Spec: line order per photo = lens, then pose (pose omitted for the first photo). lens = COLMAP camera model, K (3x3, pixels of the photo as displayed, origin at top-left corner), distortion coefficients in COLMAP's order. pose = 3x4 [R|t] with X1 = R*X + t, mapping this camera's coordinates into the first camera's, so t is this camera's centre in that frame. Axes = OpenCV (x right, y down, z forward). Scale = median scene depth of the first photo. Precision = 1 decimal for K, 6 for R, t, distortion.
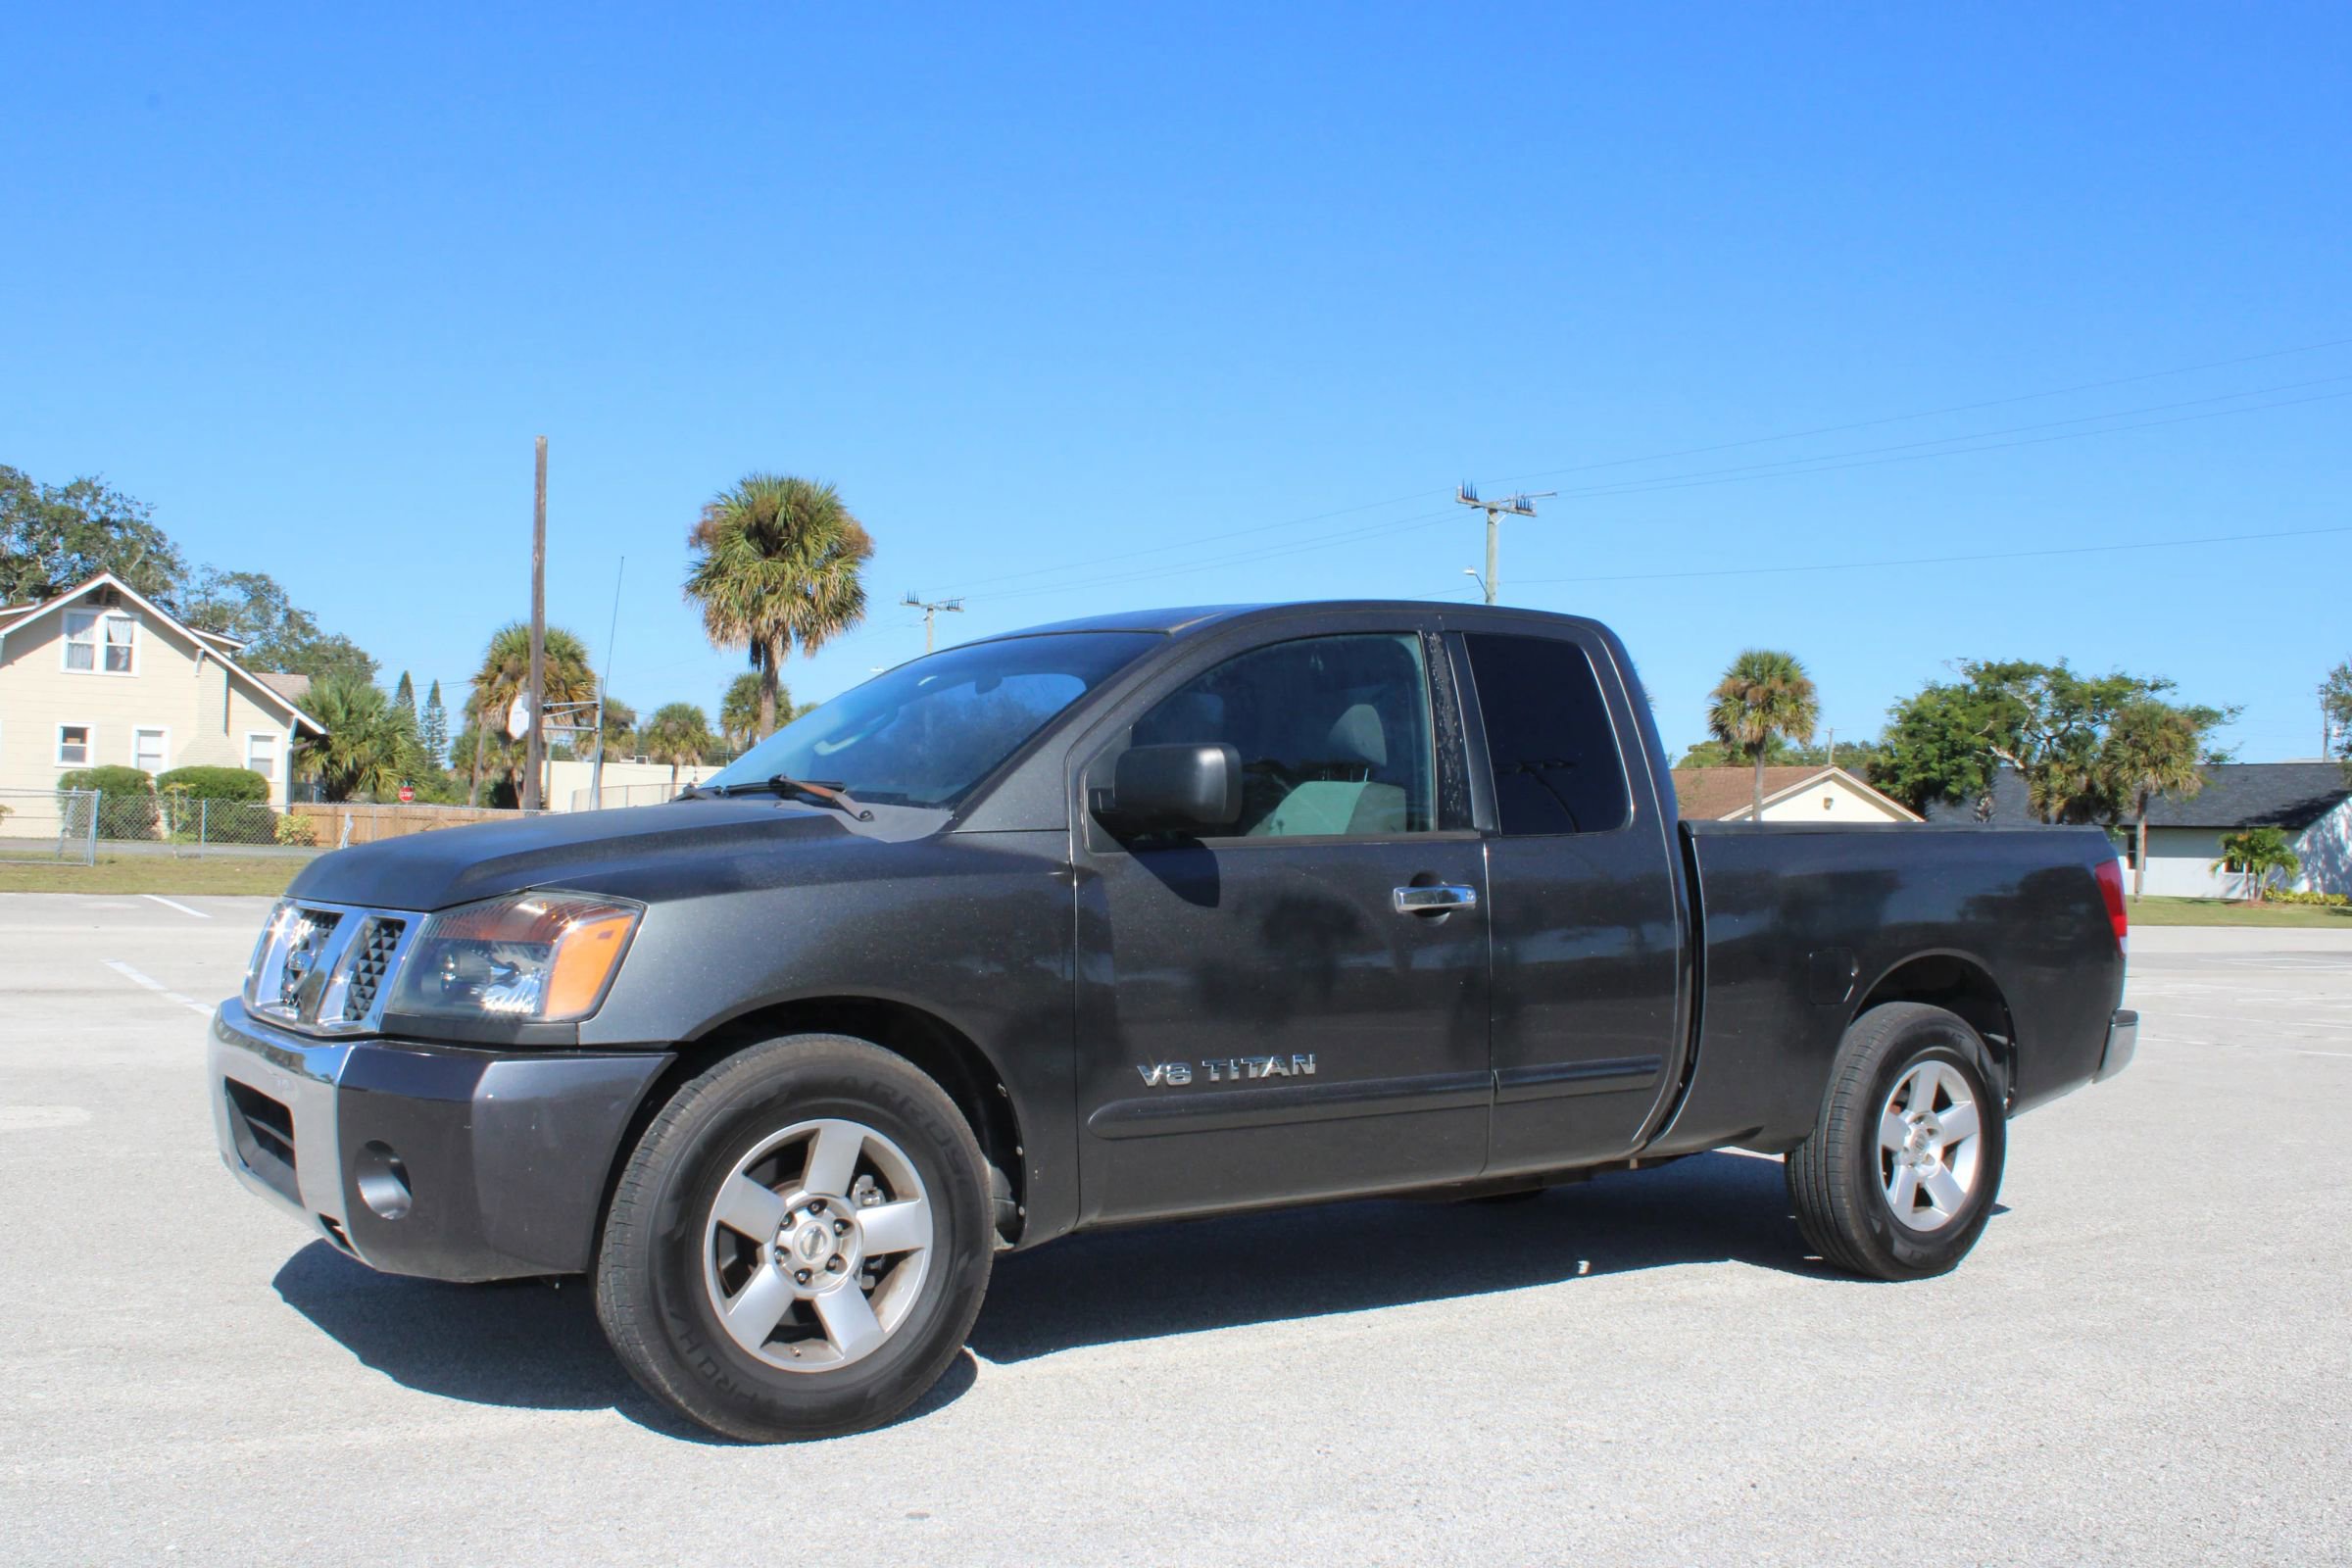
lens RADIAL K [[2188.9, 0, 1176.0], [0, 2188.9, 784.0], [0, 0, 1]] dist [-0.131657, 0.084164]
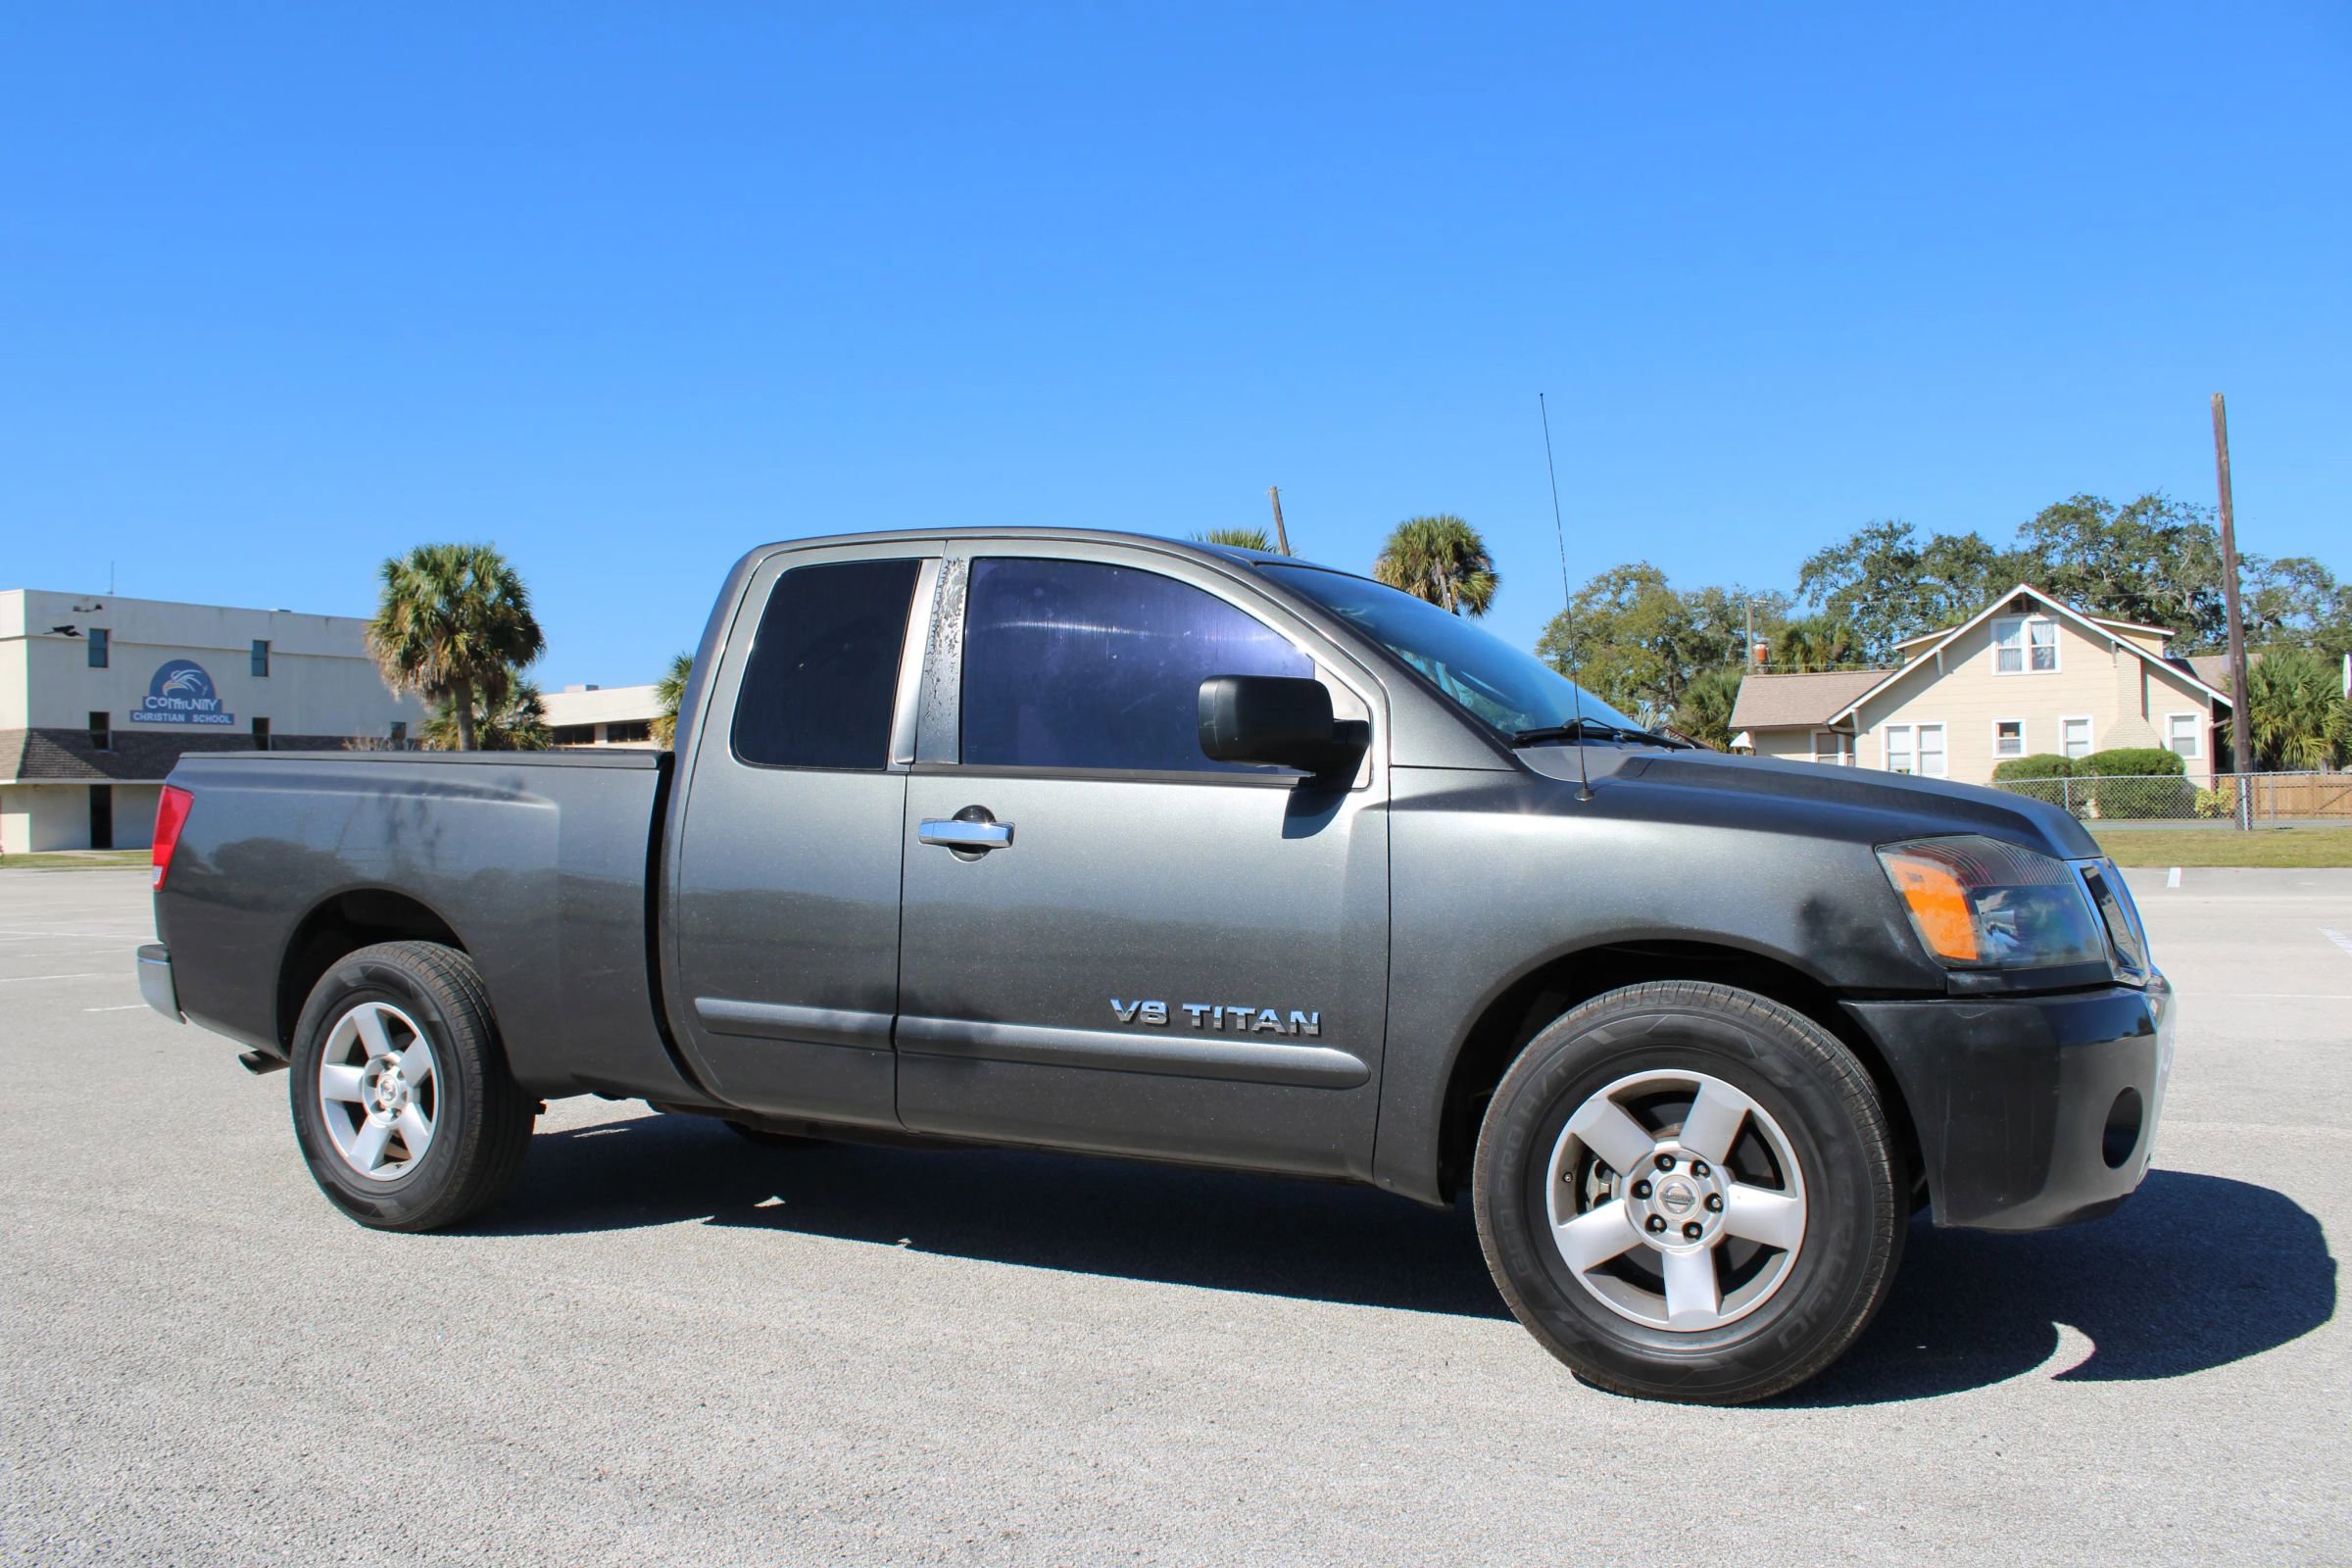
lens RADIAL K [[1940.1, 0, 1142.8], [0, 1940.1, 816.0], [0, 0, 1]] dist [-0.152484, 0.113016]
pose [[0.470163, -0.039936, -0.881675, 0.143789], [0.059011, 0.998163, -0.013744, 0.009157], [0.880604, -0.045567, 0.471656, 0.108467]]
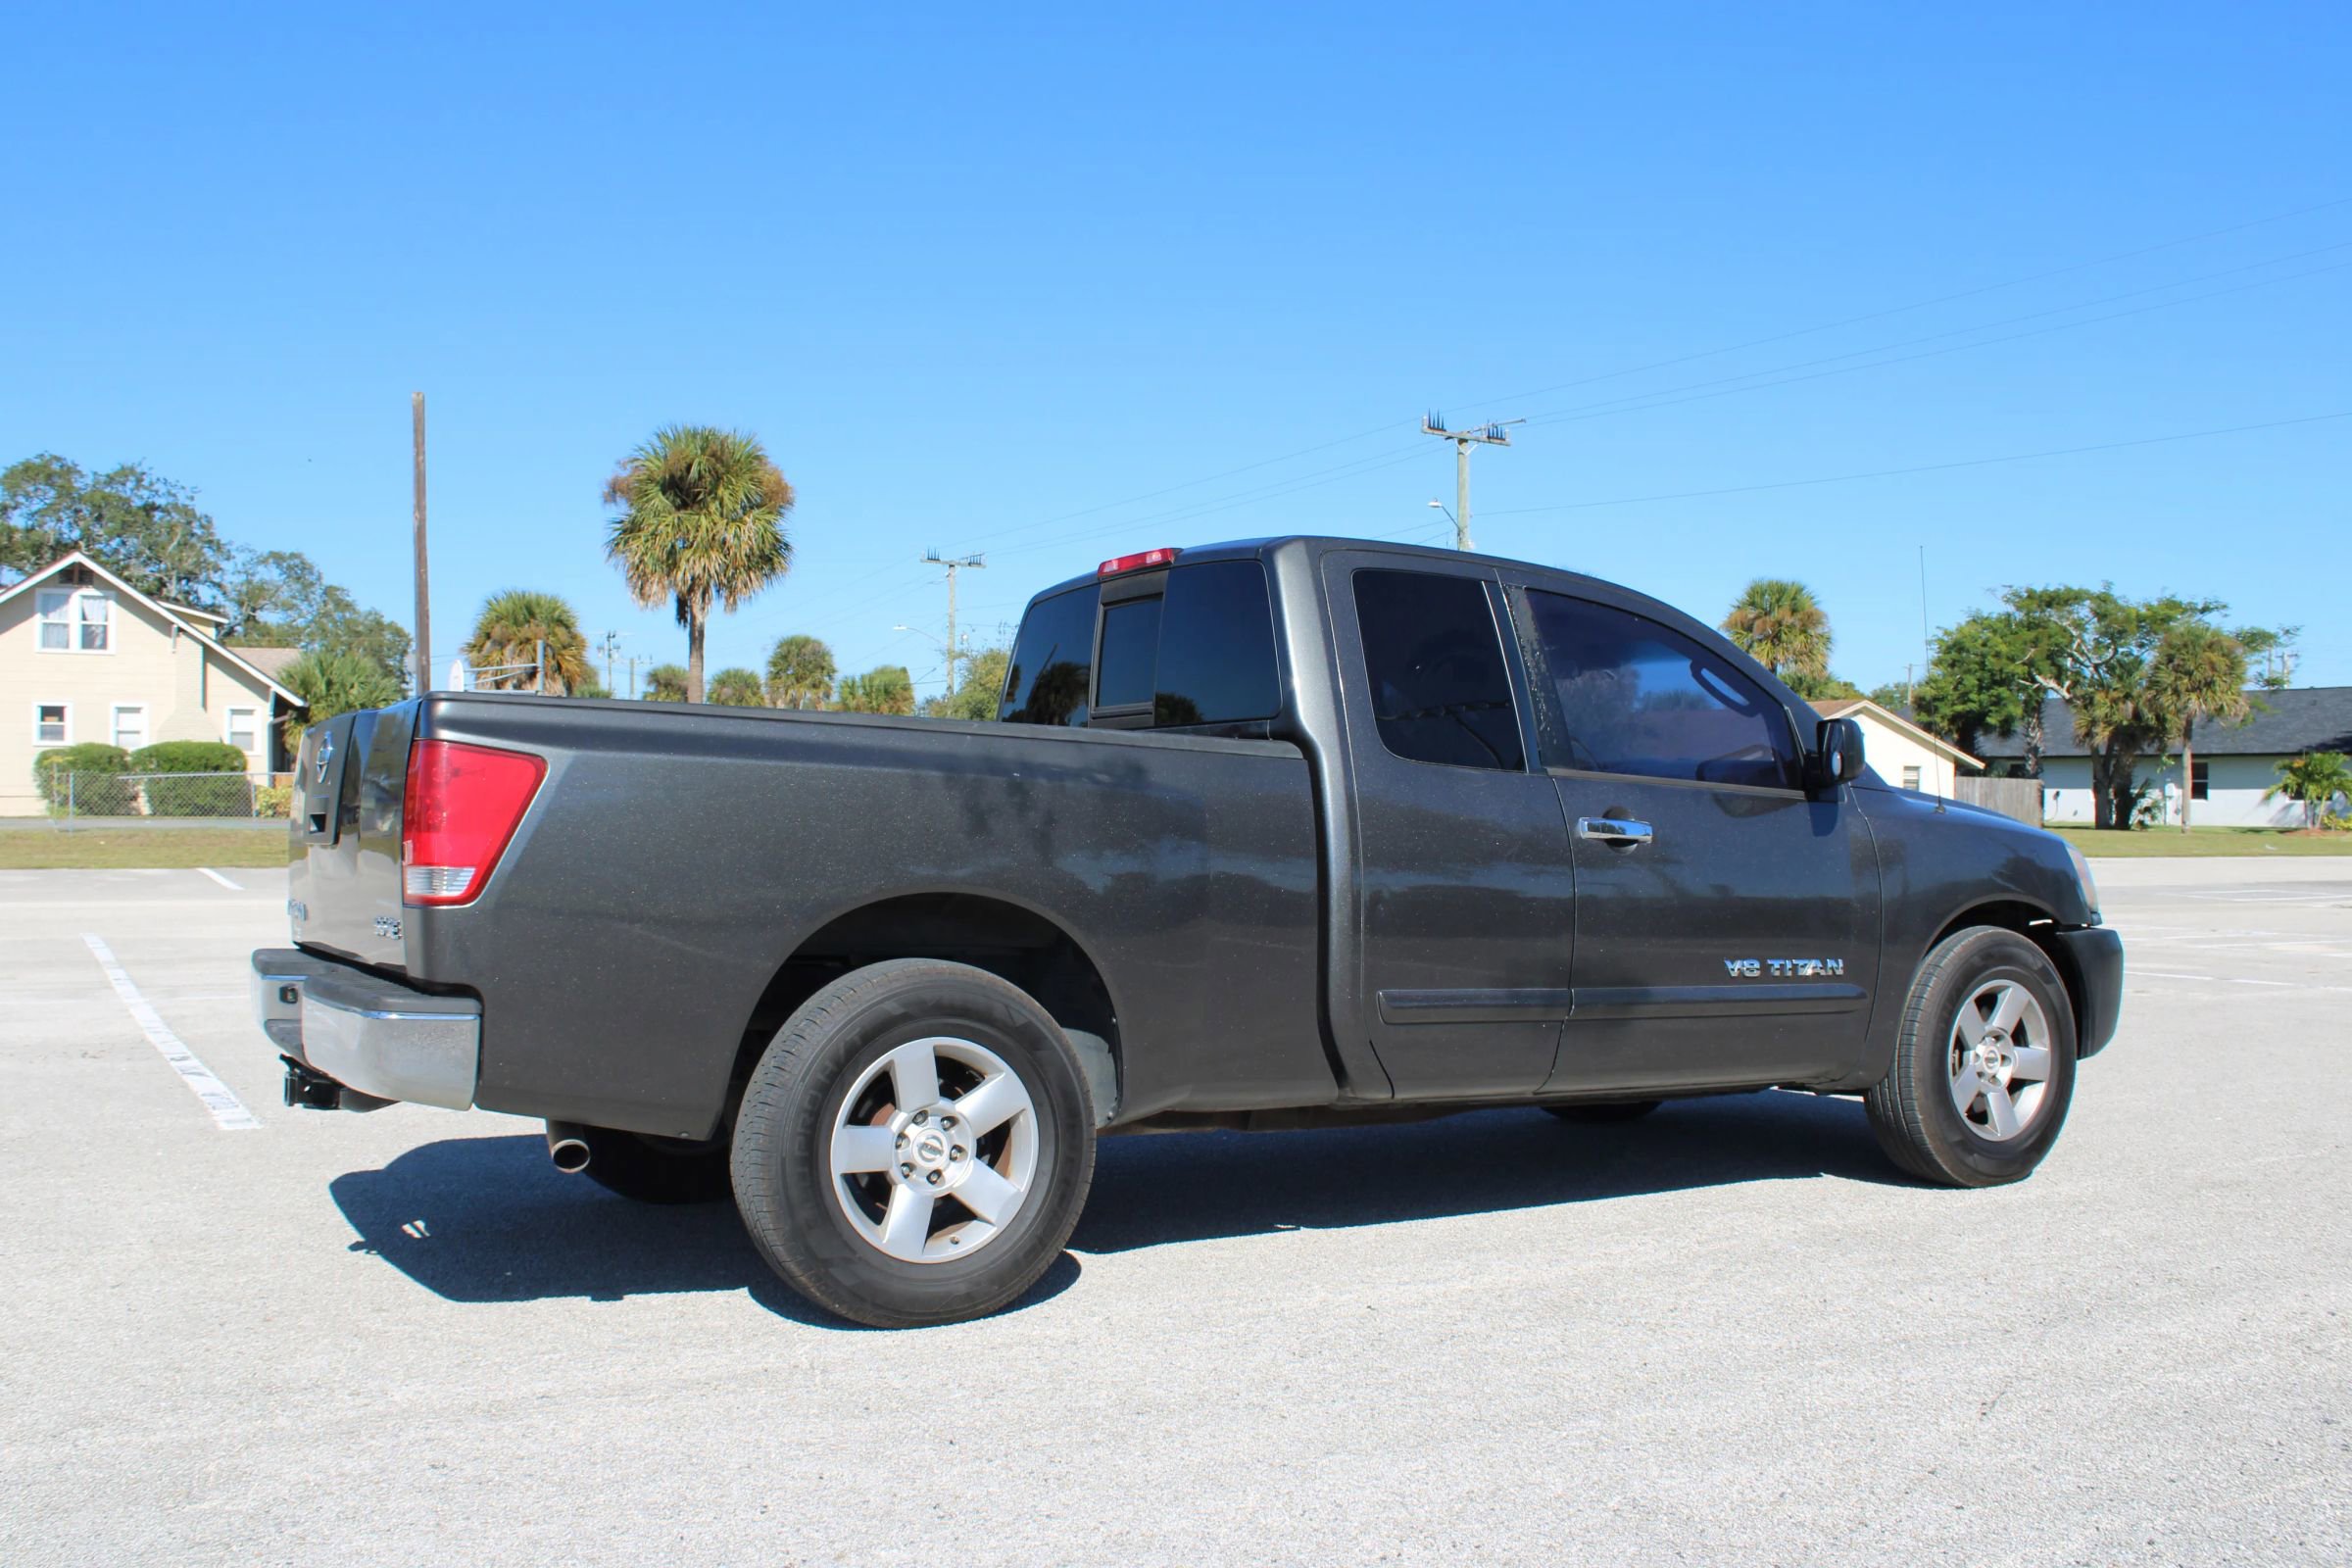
lens RADIAL K [[2145.9, 0, 1164.4], [0, 2145.9, 801.2], [0, 0, 1]] dist [-0.152428, 0.150901]
pose [[0.997652, -0.023477, -0.064344, 0.067735], [0.025301, 0.999297, 0.027671, 0.004250], [0.063649, -0.029234, 0.997544, 0.044782]]
